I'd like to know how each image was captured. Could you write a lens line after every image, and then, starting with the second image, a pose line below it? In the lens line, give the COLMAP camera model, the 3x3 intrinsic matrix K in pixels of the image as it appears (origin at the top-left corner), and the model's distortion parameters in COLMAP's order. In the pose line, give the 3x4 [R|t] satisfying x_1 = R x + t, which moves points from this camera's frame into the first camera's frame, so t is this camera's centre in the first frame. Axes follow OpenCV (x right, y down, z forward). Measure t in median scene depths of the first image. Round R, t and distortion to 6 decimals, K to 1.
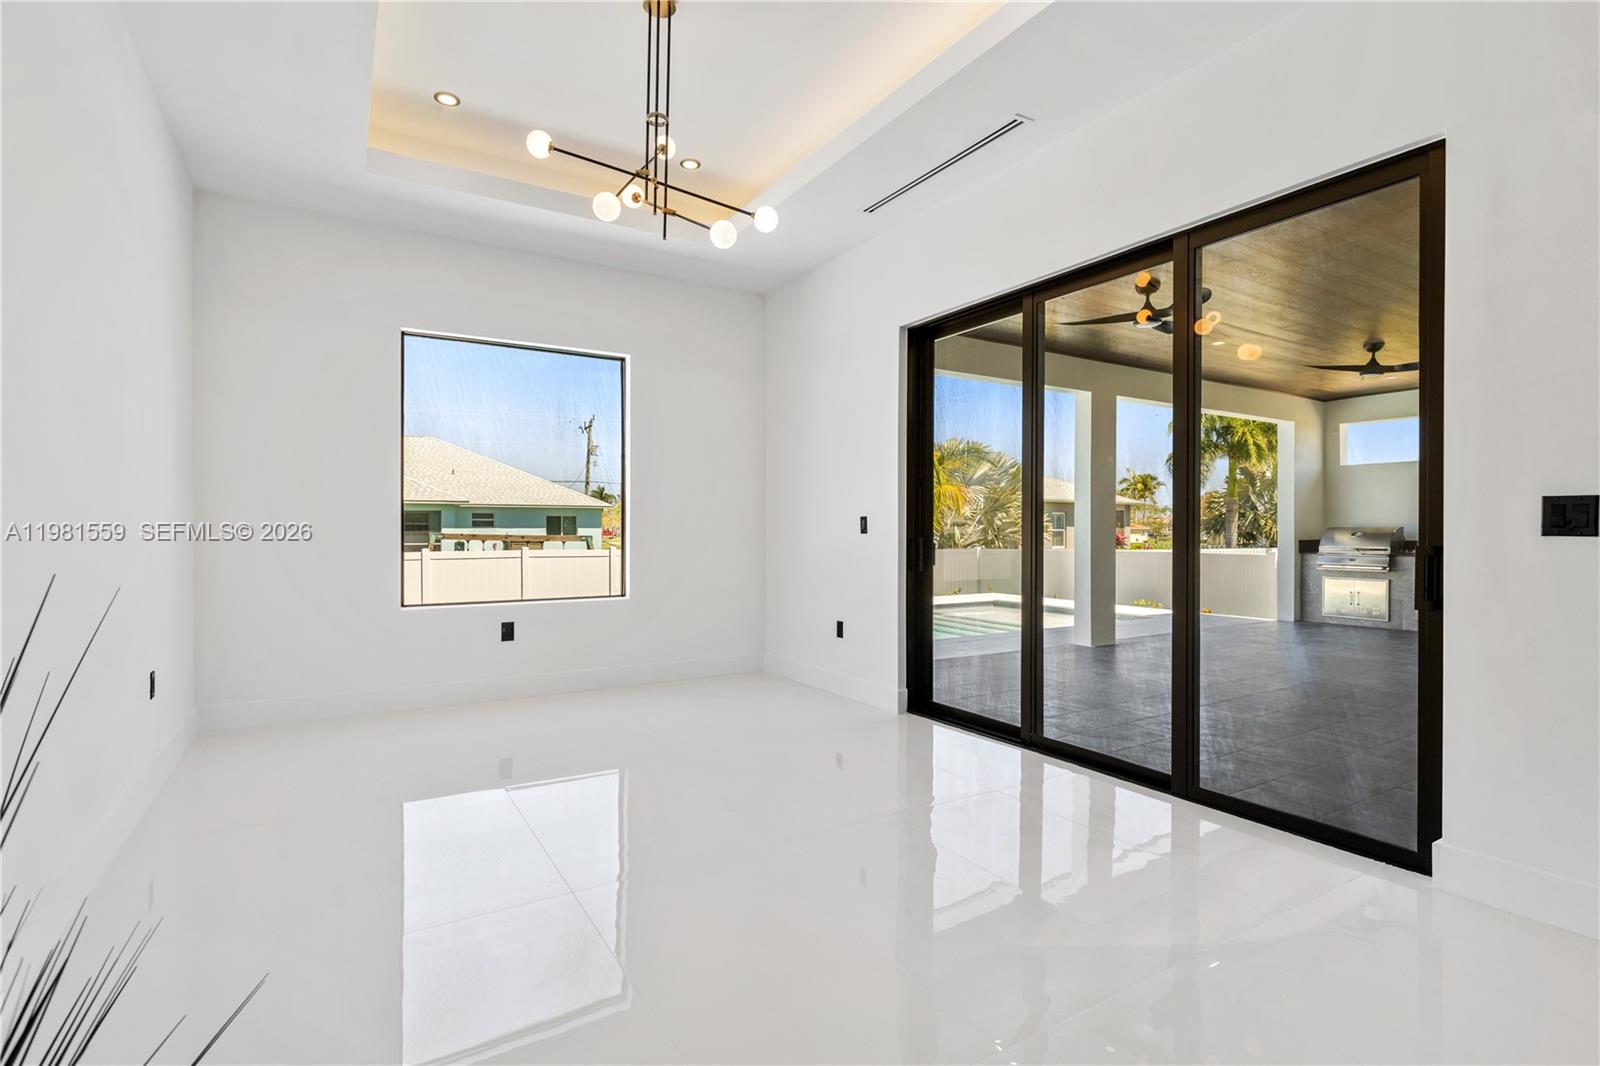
lens RADIAL K [[765.6, 0, 800.0], [0, 765.6, 533.0], [0, 0, 1]] dist [0.002579, -0.000168]
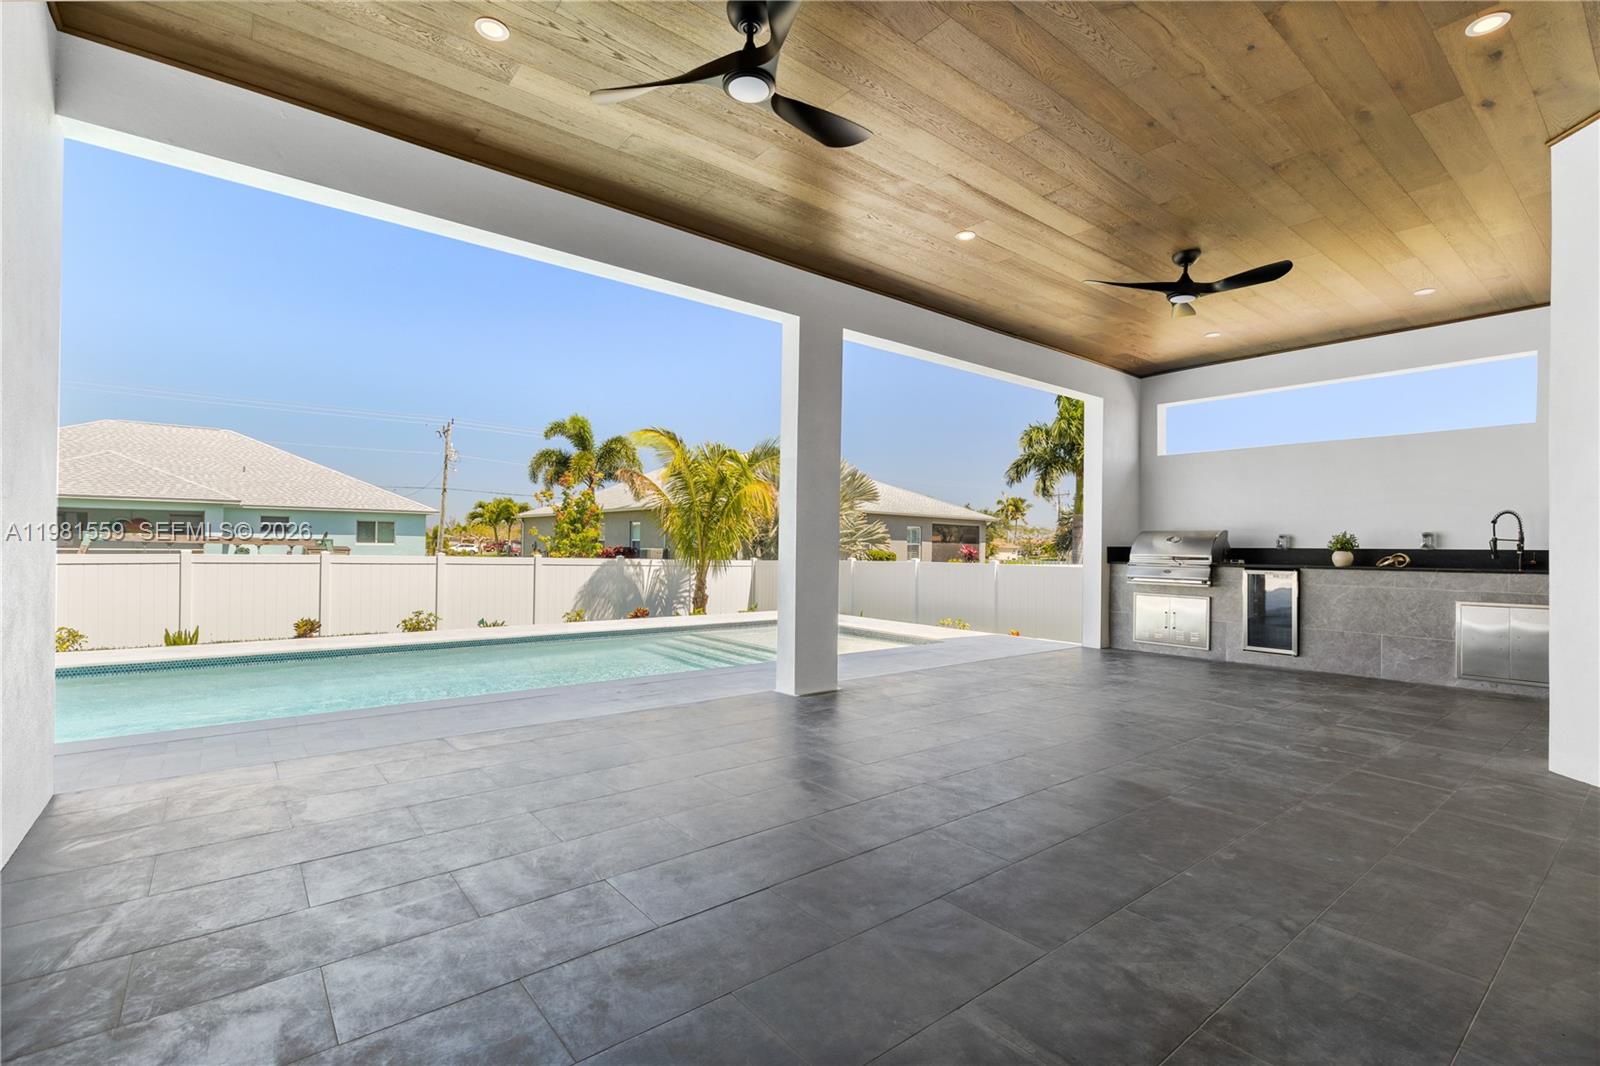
lens RADIAL K [[722.6, 0, 798.3], [0, 722.6, 541.7], [0, 0, 1]] dist [-0.000029, -0.000055]
pose [[0.992164, 0.012954, 0.124271, 0.239906], [-0.011708, 0.999874, -0.010745, 0.016017], [-0.124394, 0.009206, 0.992190, 0.296520]]
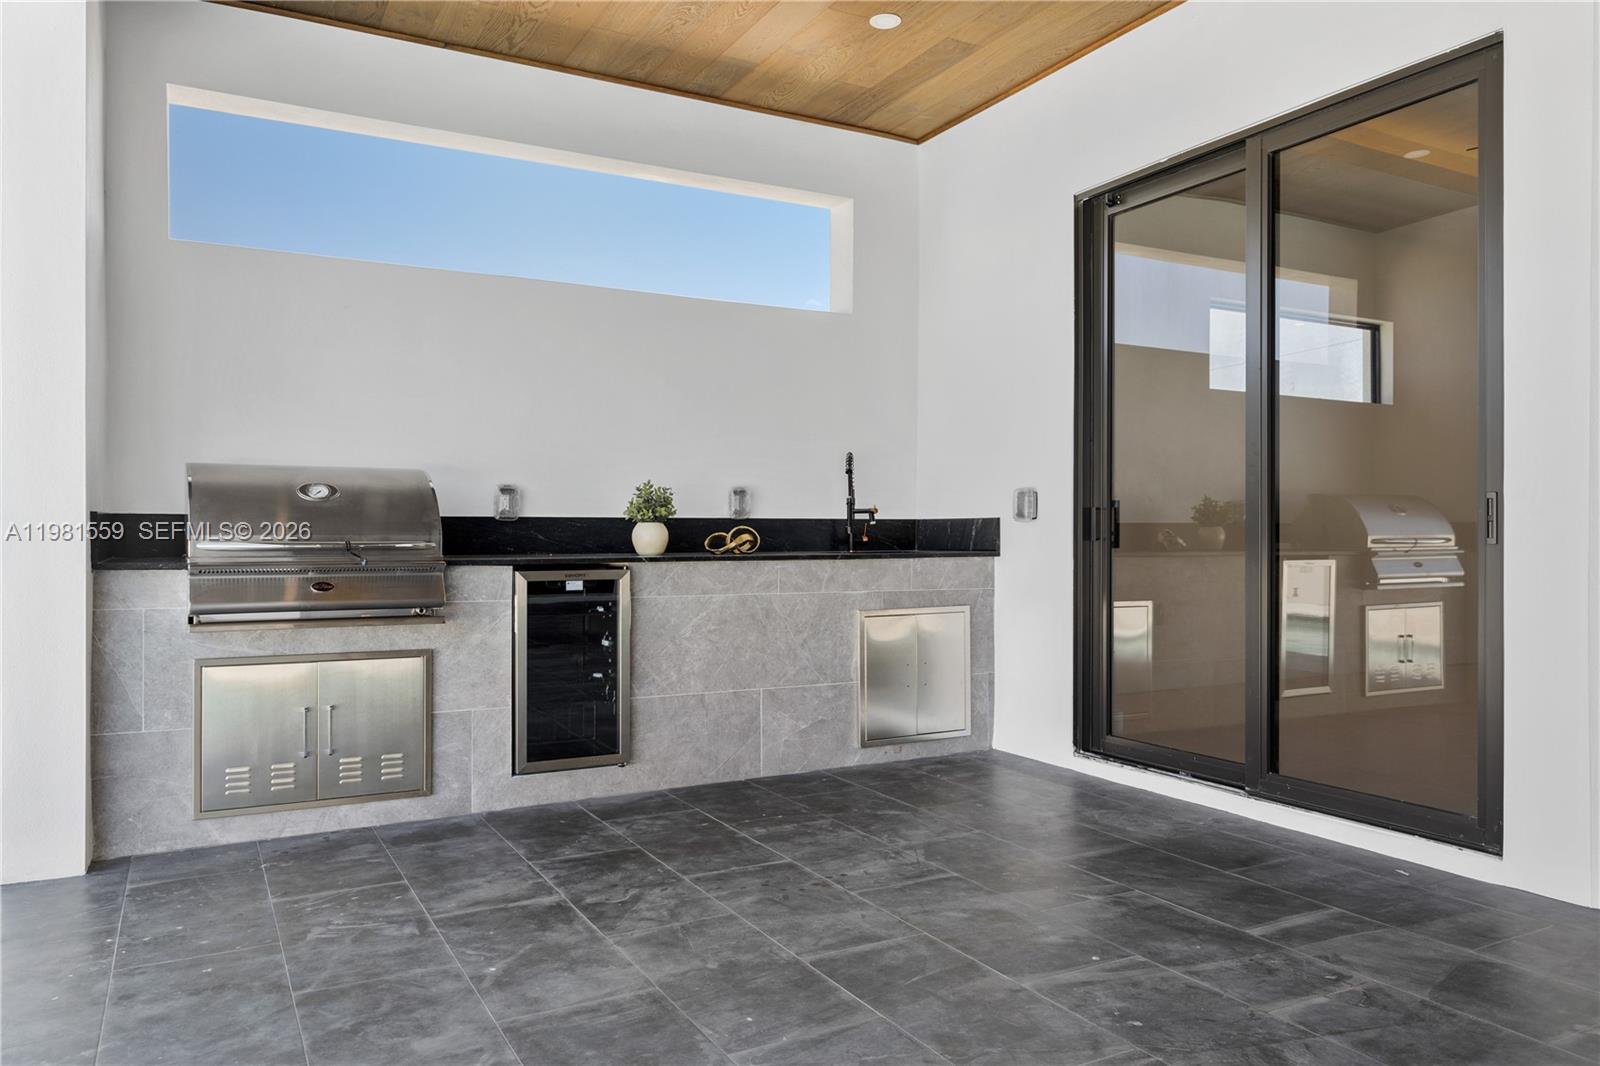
lens RADIAL K [[1117.9, 0, 800.0], [0, 1117.9, 533.0], [0, 0, 1]] dist [0.001319, 0.001019]
pose [[0.055007, 0.004810, 0.998474, 0.331595], [0.005803, 0.999970, -0.005137, 0.018957], [-0.998469, 0.006077, 0.054978, 0.772164]]
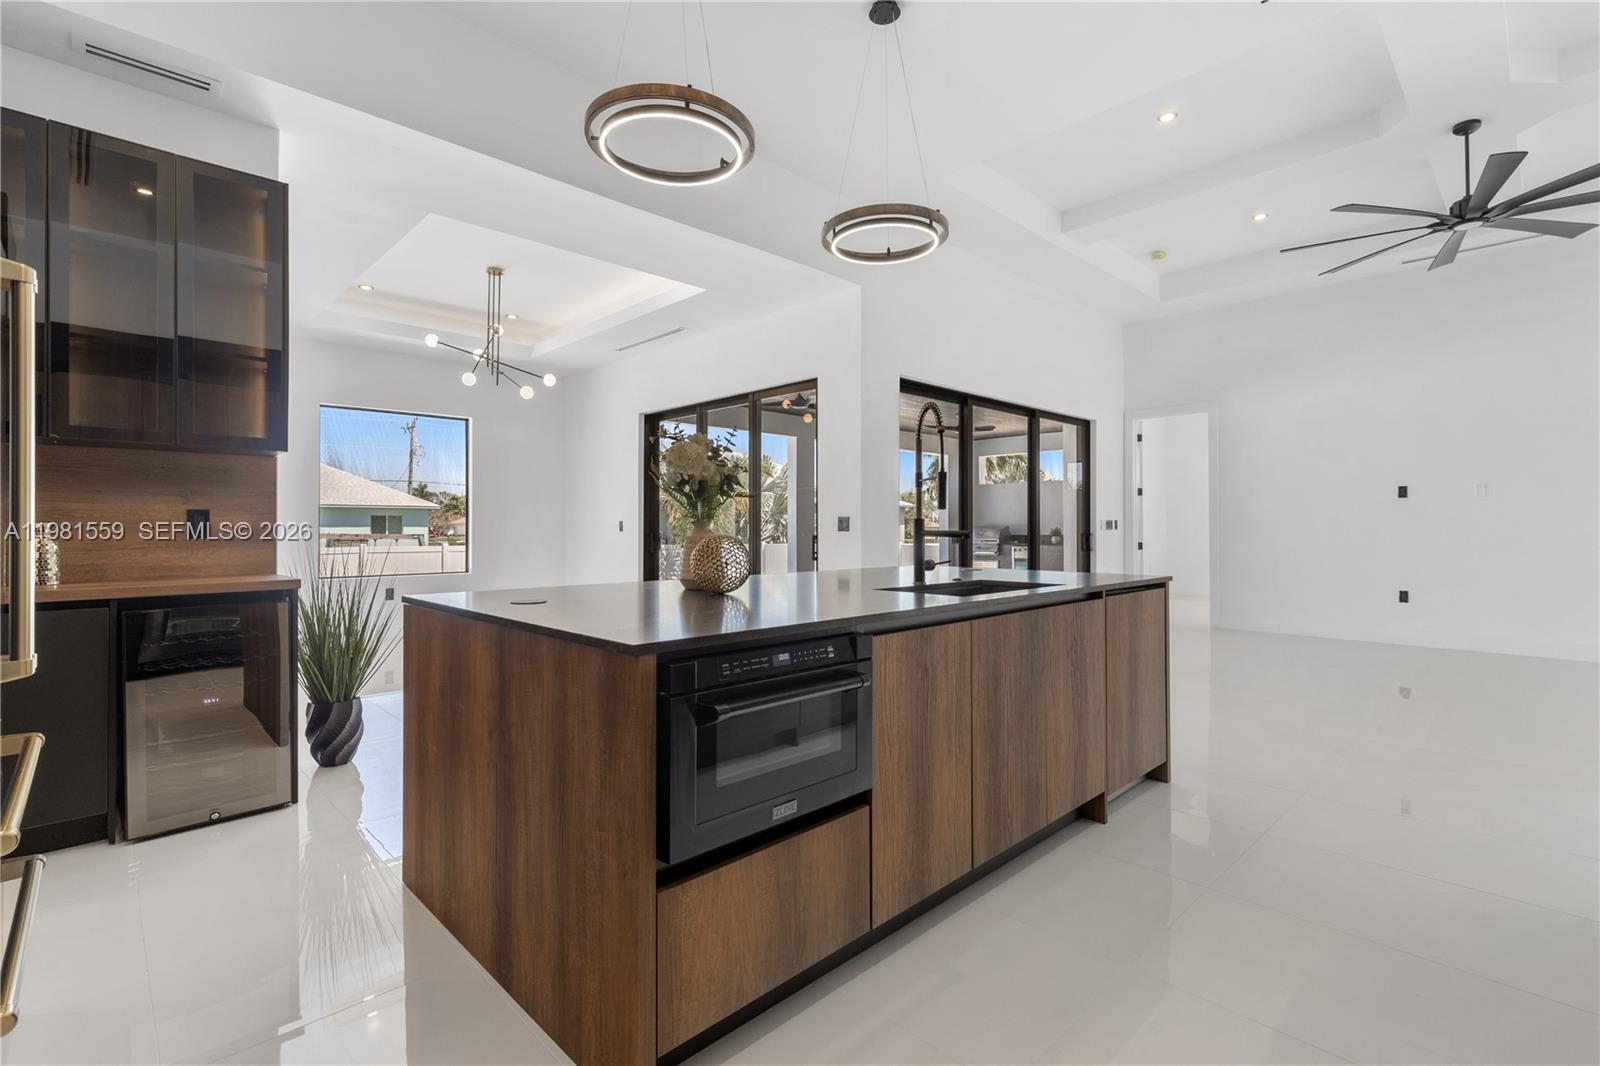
lens RADIAL K [[729.8, 0, 795.6], [0, 729.8, 522.5], [0, 0, 1]] dist [0.001924, 0.000064]
pose [[0.975789, -0.000422, 0.218711, 0.050021], [0.002908, 0.999935, -0.011045, 0.000282], [-0.218693, 0.011413, 0.975727, -0.307909]]
